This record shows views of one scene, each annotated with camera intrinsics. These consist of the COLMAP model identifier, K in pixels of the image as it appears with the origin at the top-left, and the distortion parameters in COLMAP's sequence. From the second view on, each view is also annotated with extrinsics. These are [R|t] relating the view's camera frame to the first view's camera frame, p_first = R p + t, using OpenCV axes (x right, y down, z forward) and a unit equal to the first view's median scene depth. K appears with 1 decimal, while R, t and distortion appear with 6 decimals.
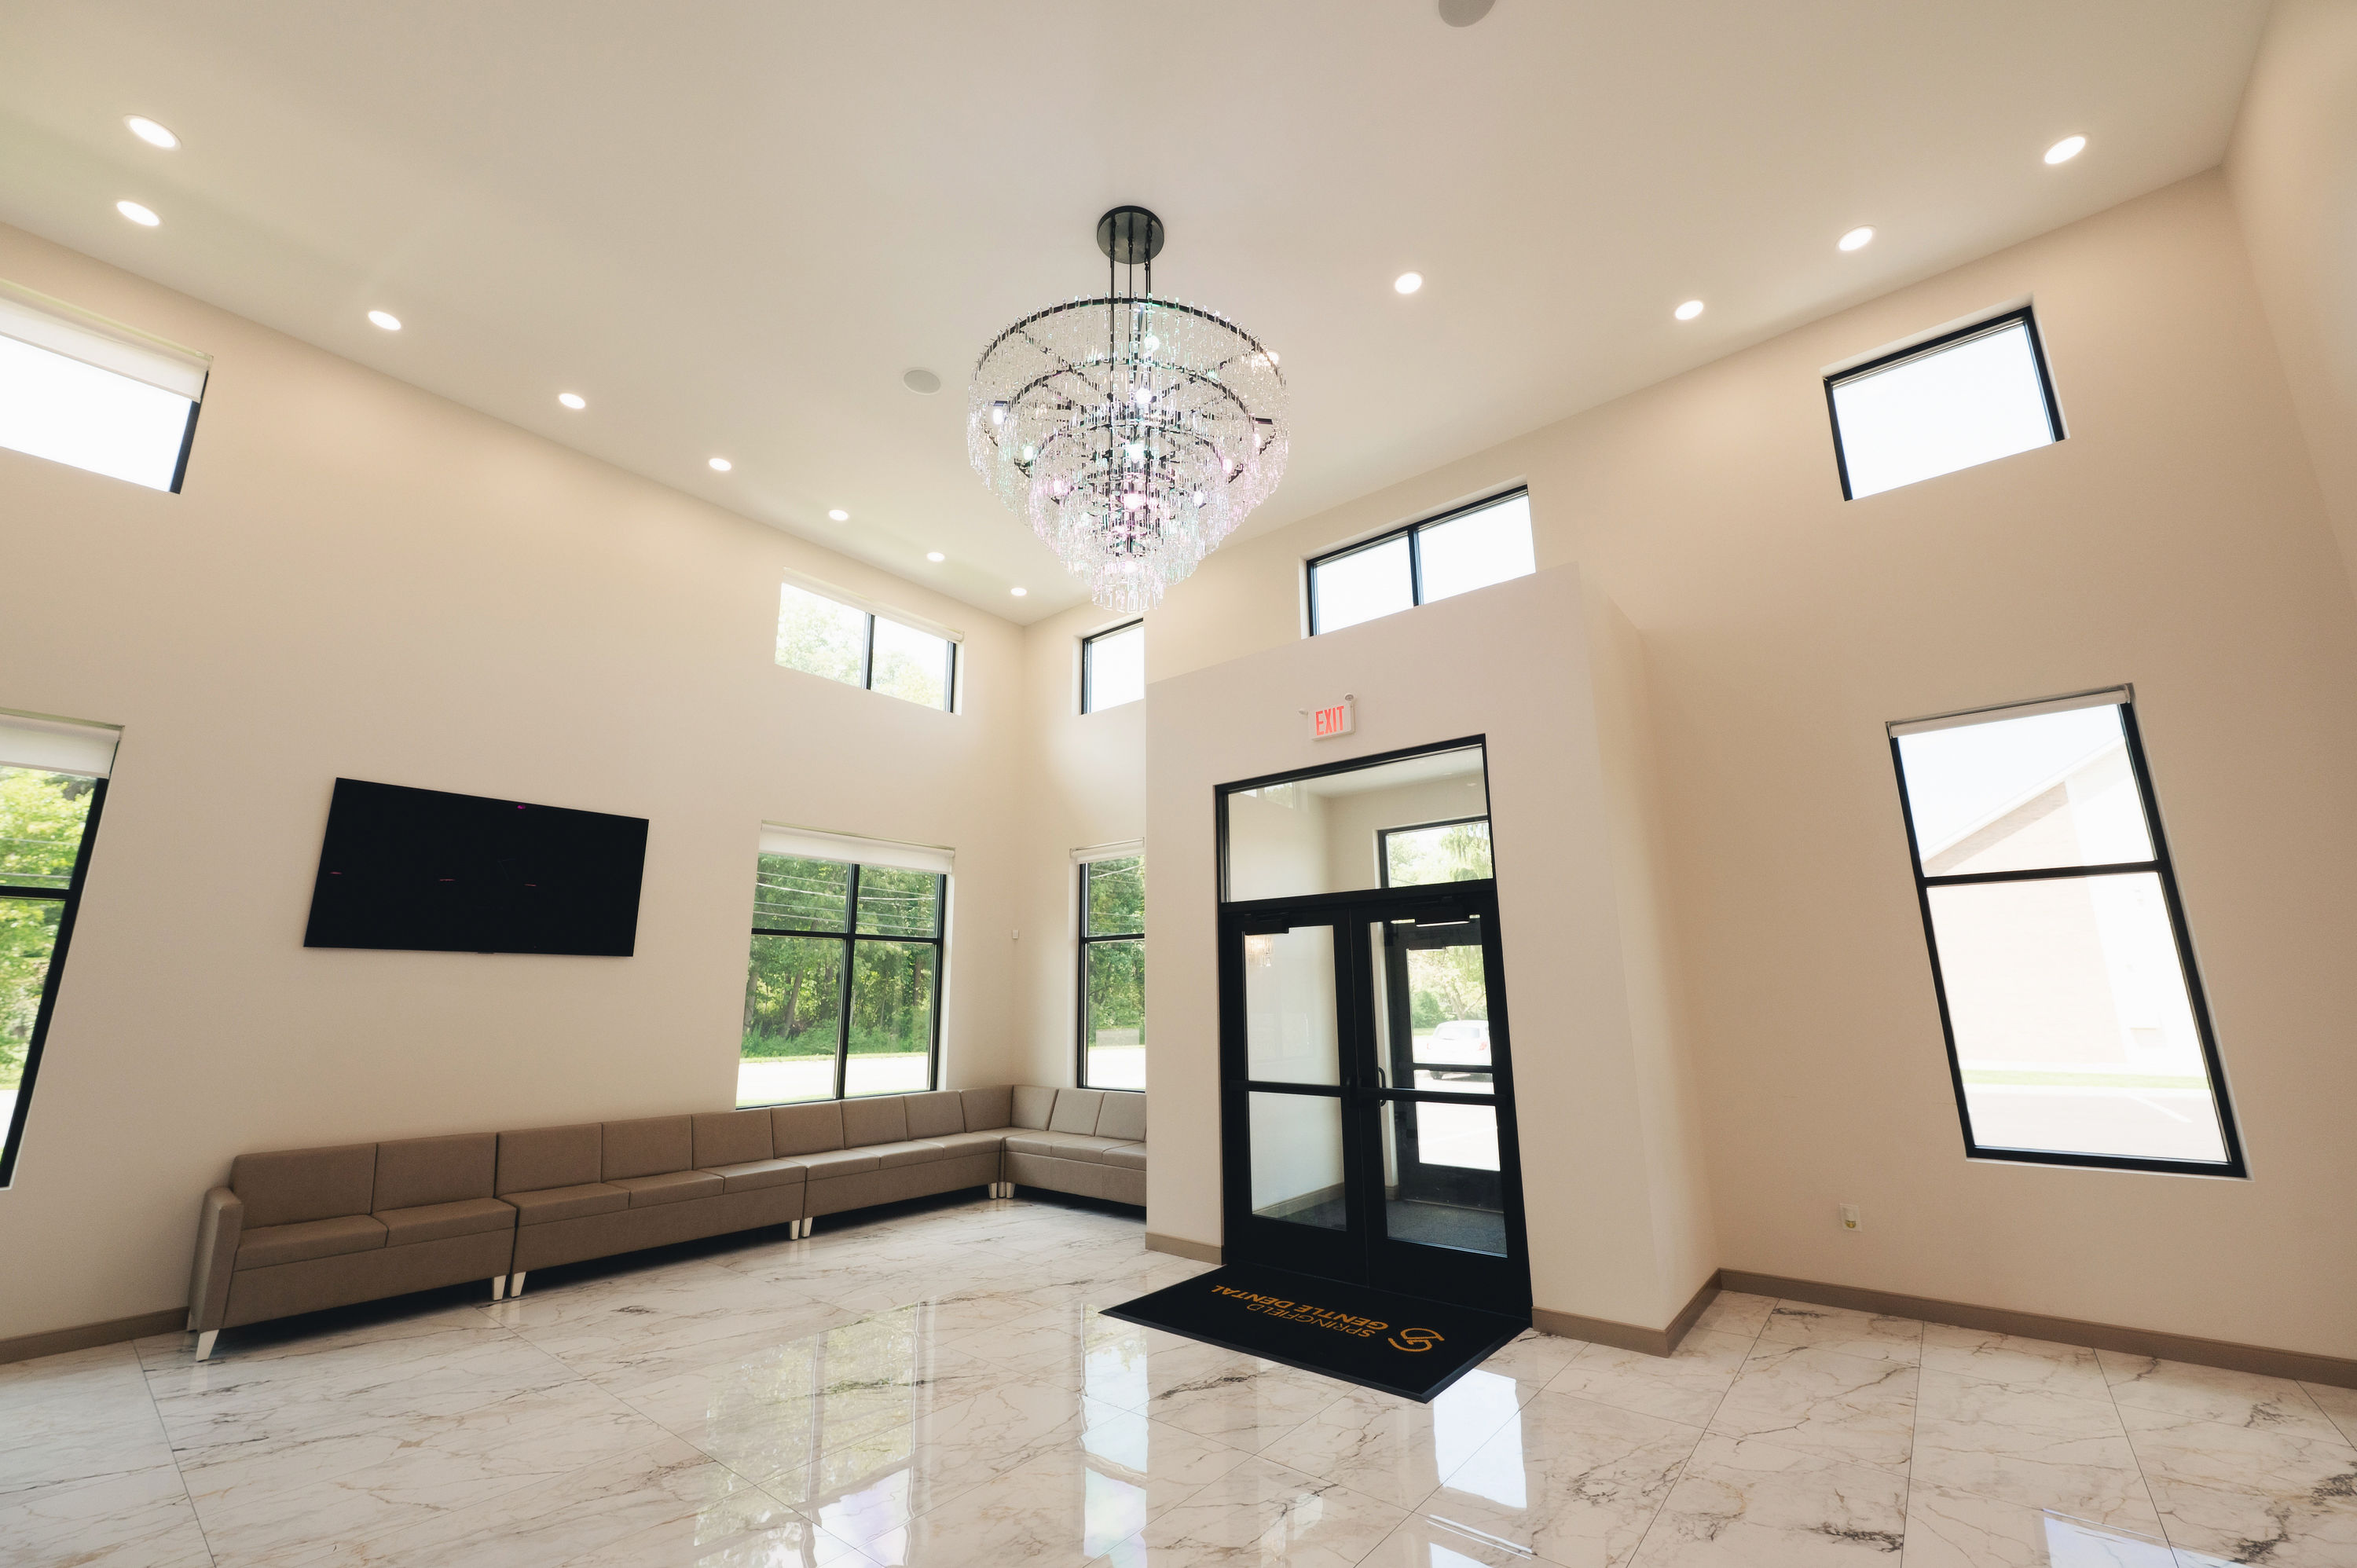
lens RADIAL K [[929.5, 0, 1173.4], [0, 929.5, 793.0], [0, 0, 1]] dist [-0.000609, 0.000146]
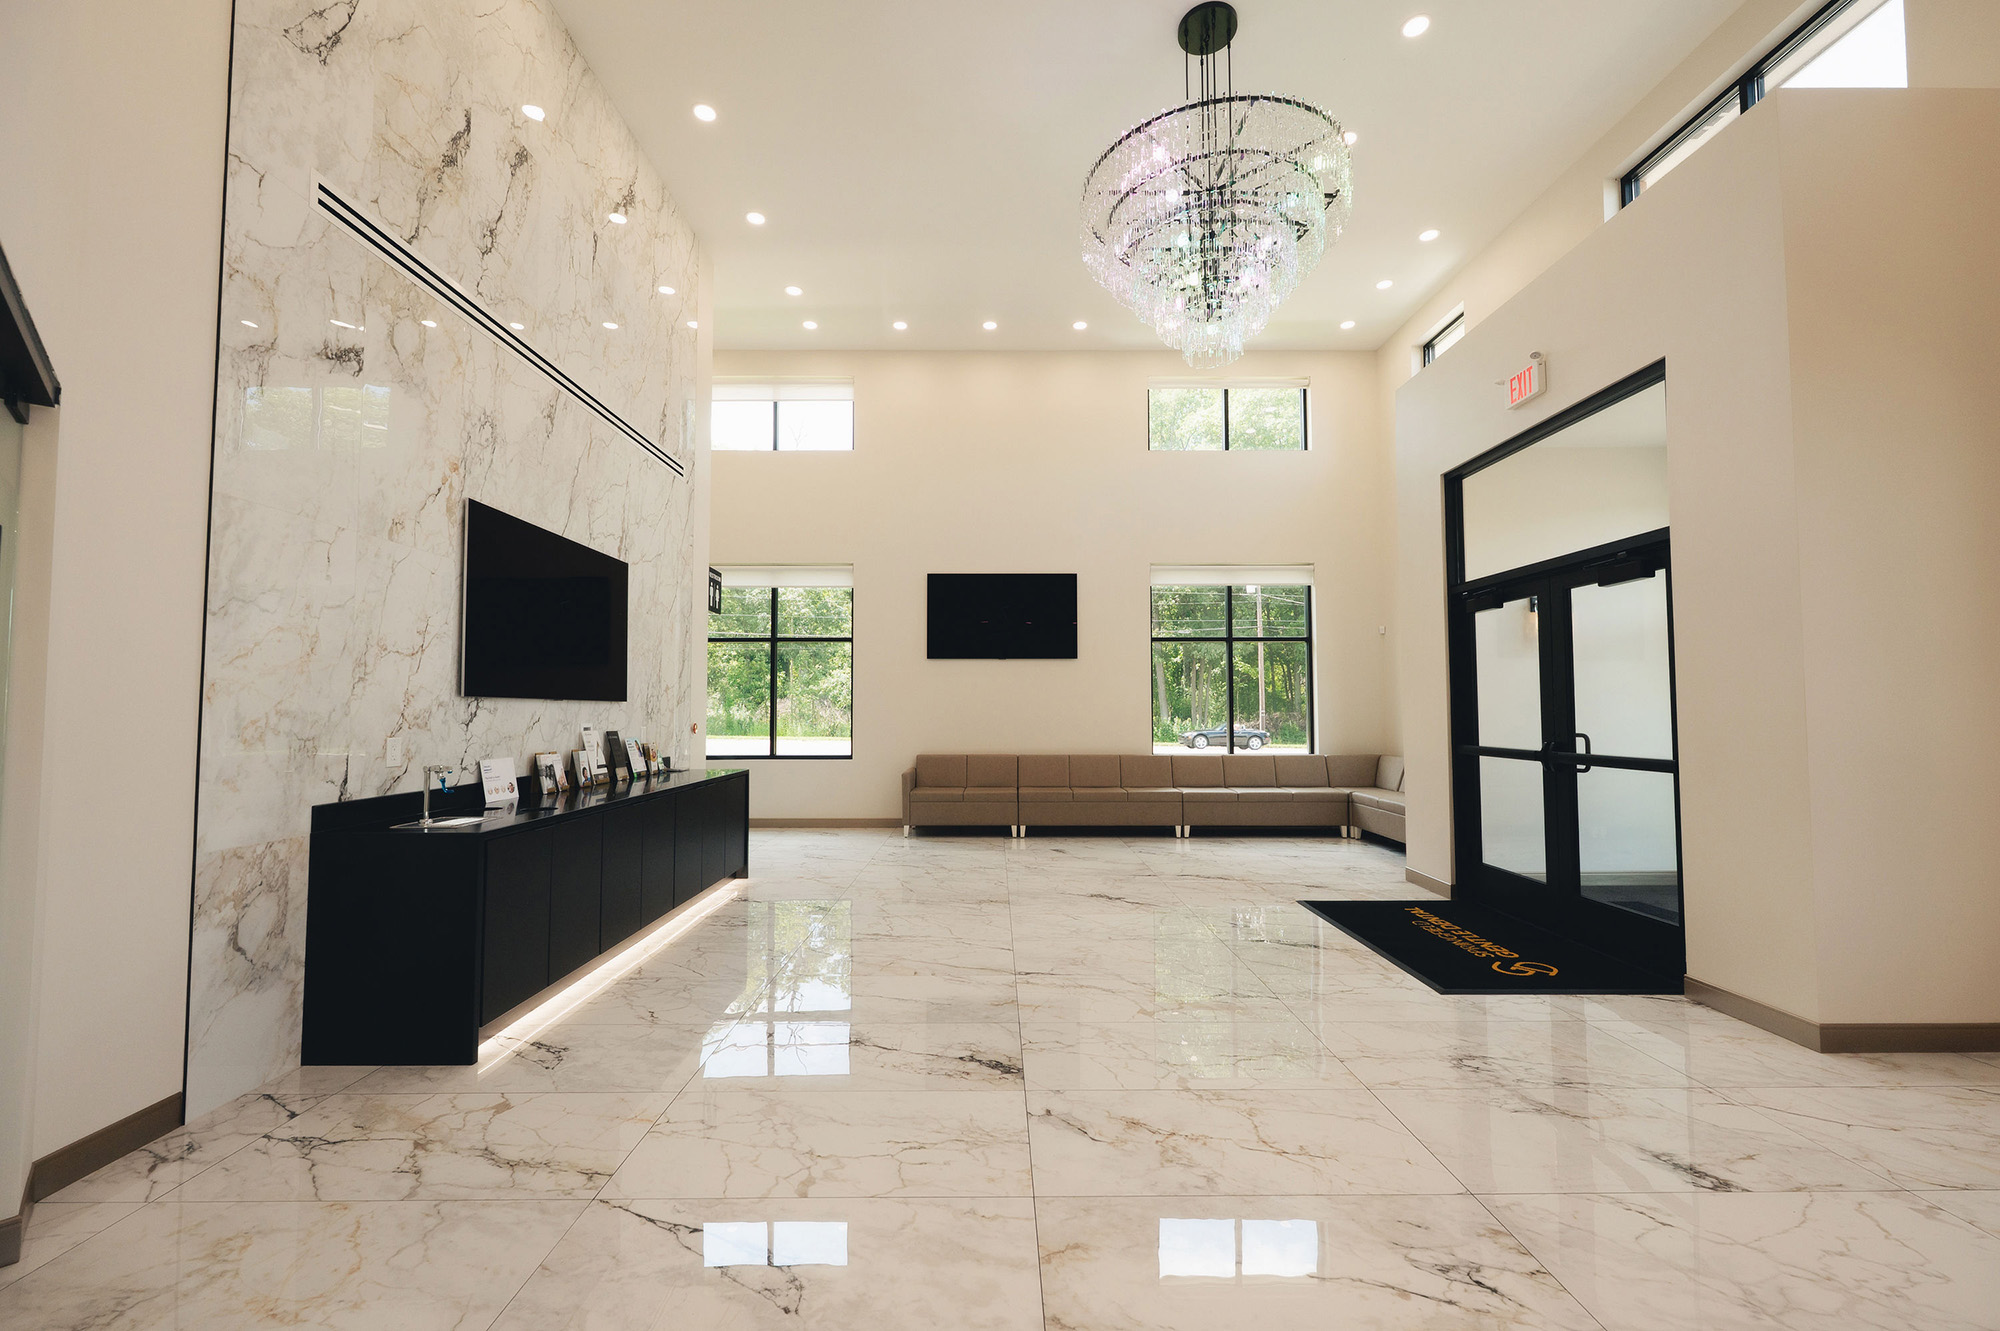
lens RADIAL K [[788.8, 0, 995.7], [0, 788.8, 673.2], [0, 0, 1]] dist [-0.000609, 0.000146]
pose [[0.637222, -0.028001, -0.770171, 0.448640], [0.164834, 0.981167, 0.100708, 0.043444], [0.752846, -0.191123, 0.629837, 0.018508]]
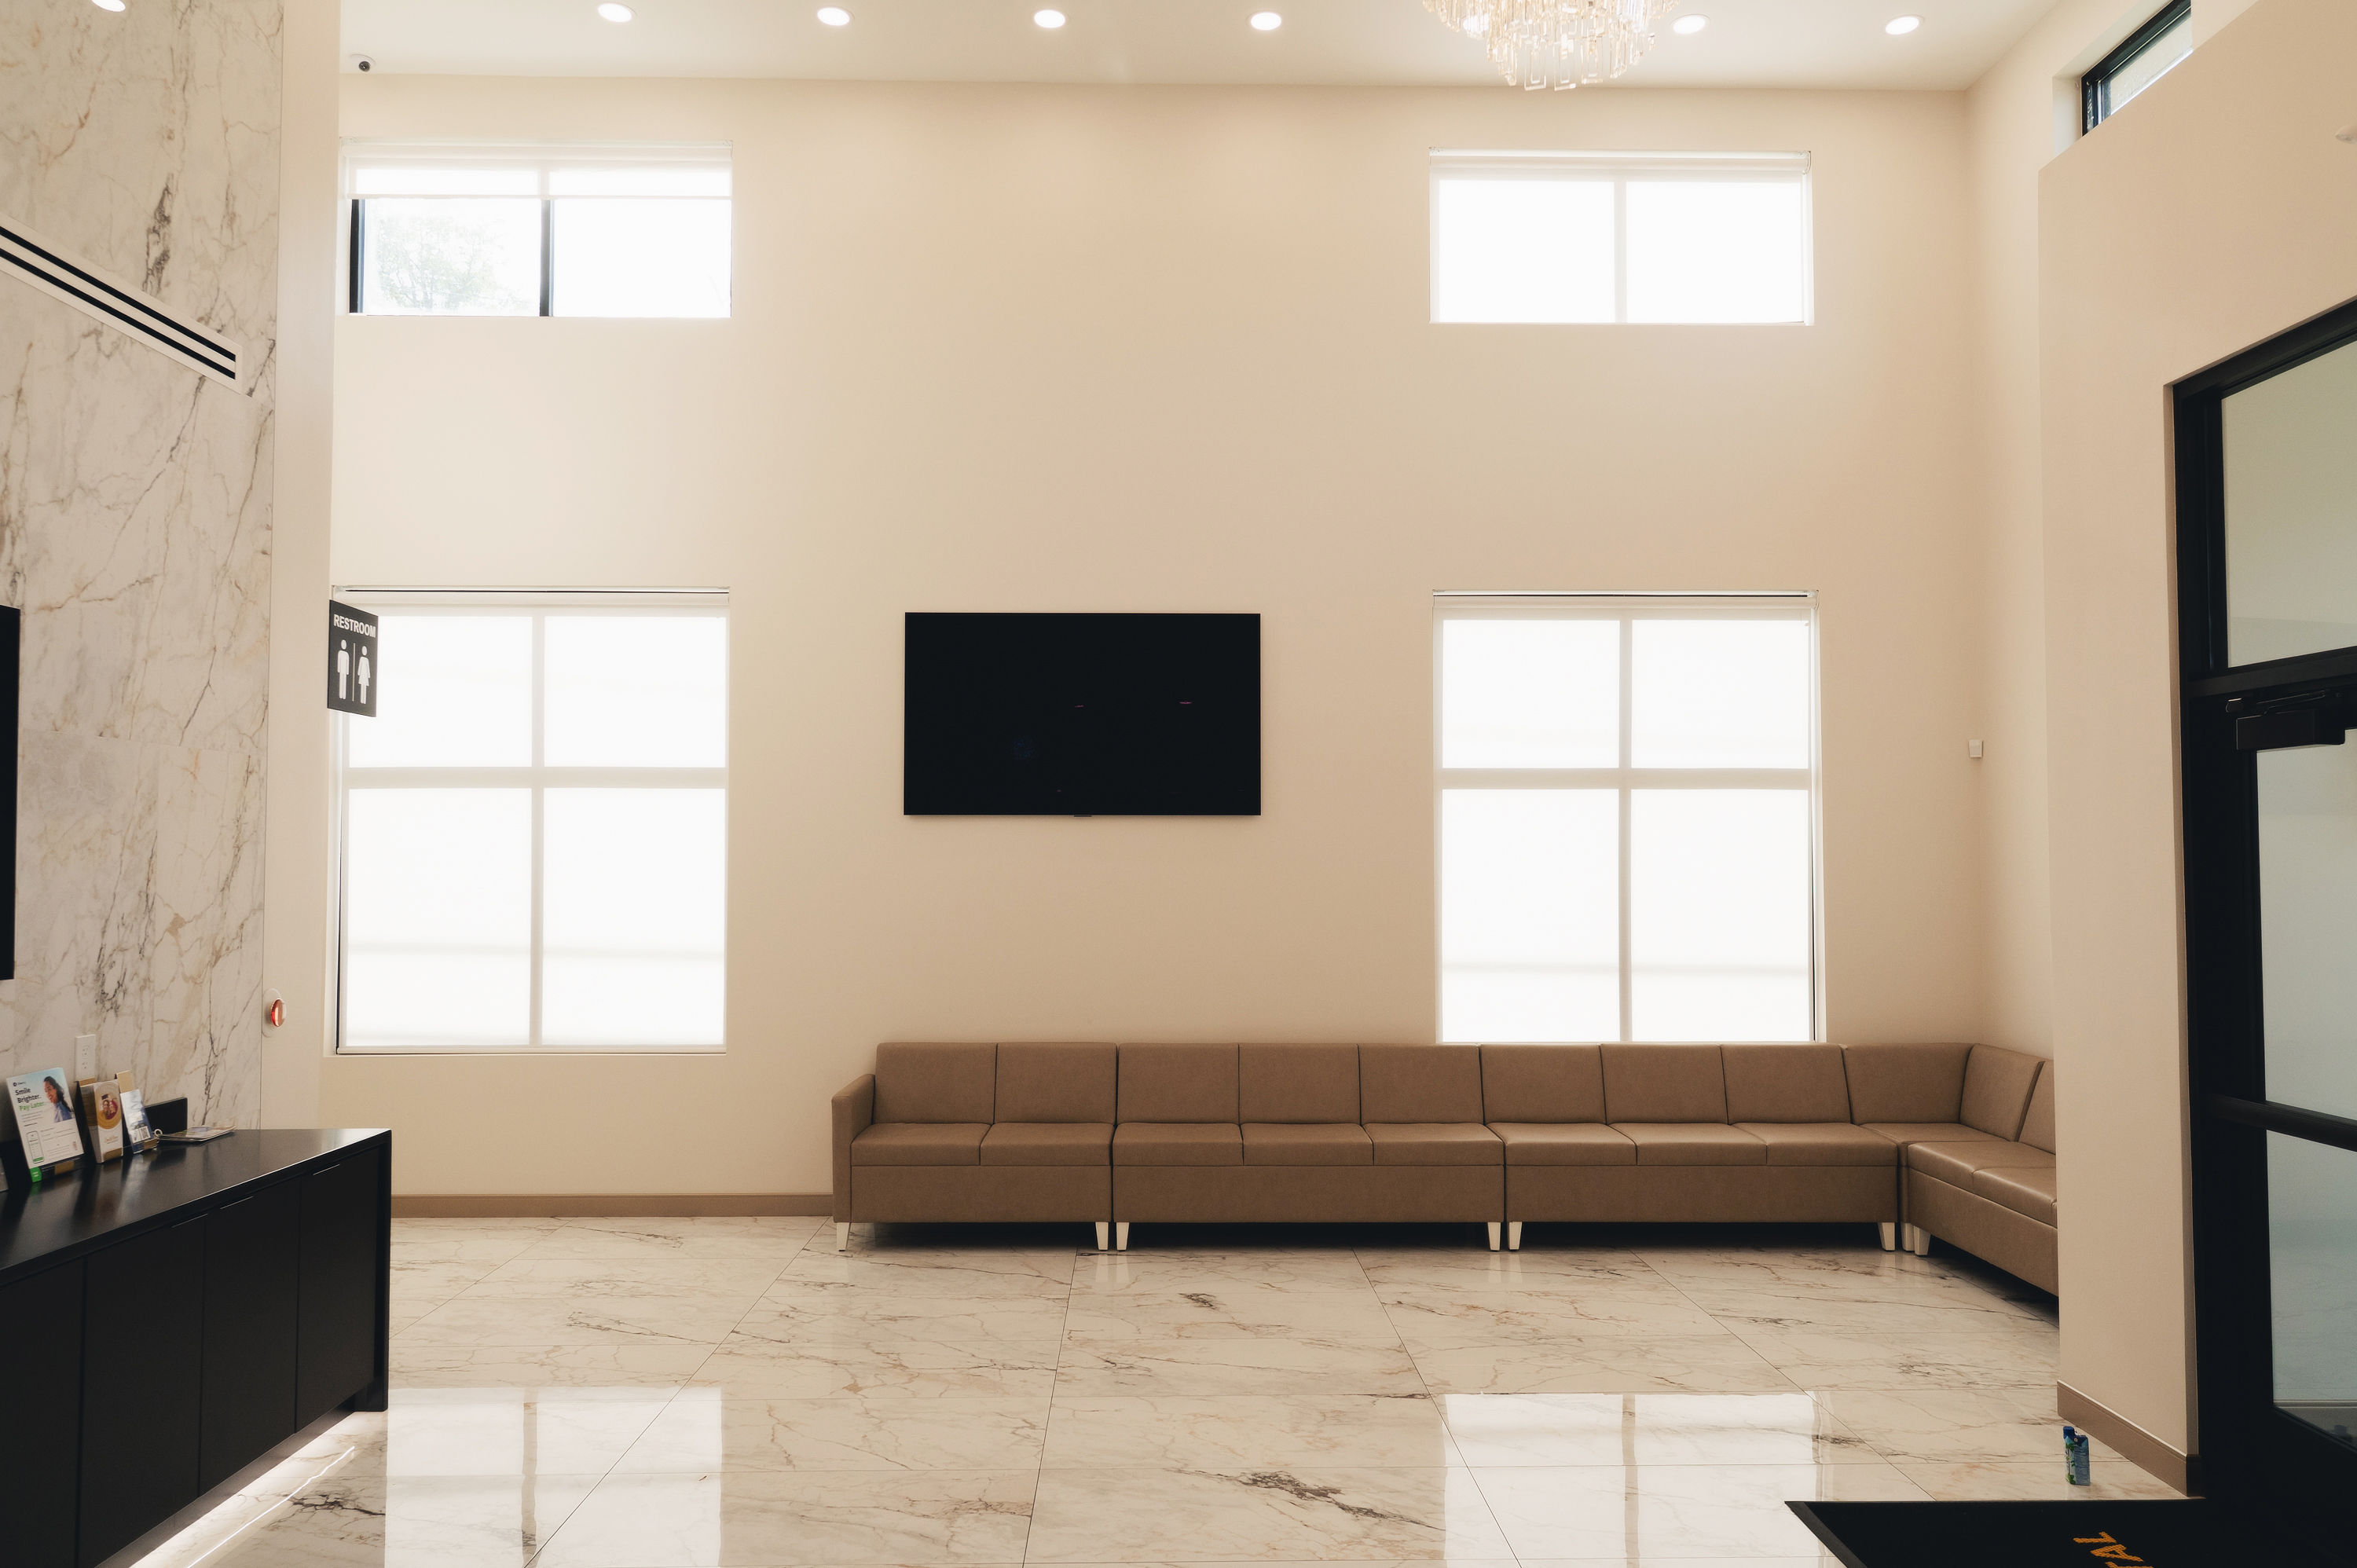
lens RADIAL K [[1605.7, 0, 1178.8], [0, 1605.7, 796.7], [0, 0, 1]] dist [0.002452, 0.001000]
pose [[0.651115, -0.019682, -0.758724, 0.323807], [0.161043, 0.980484, 0.112768, 0.021124], [0.741697, -0.195612, 0.641577, 0.222061]]
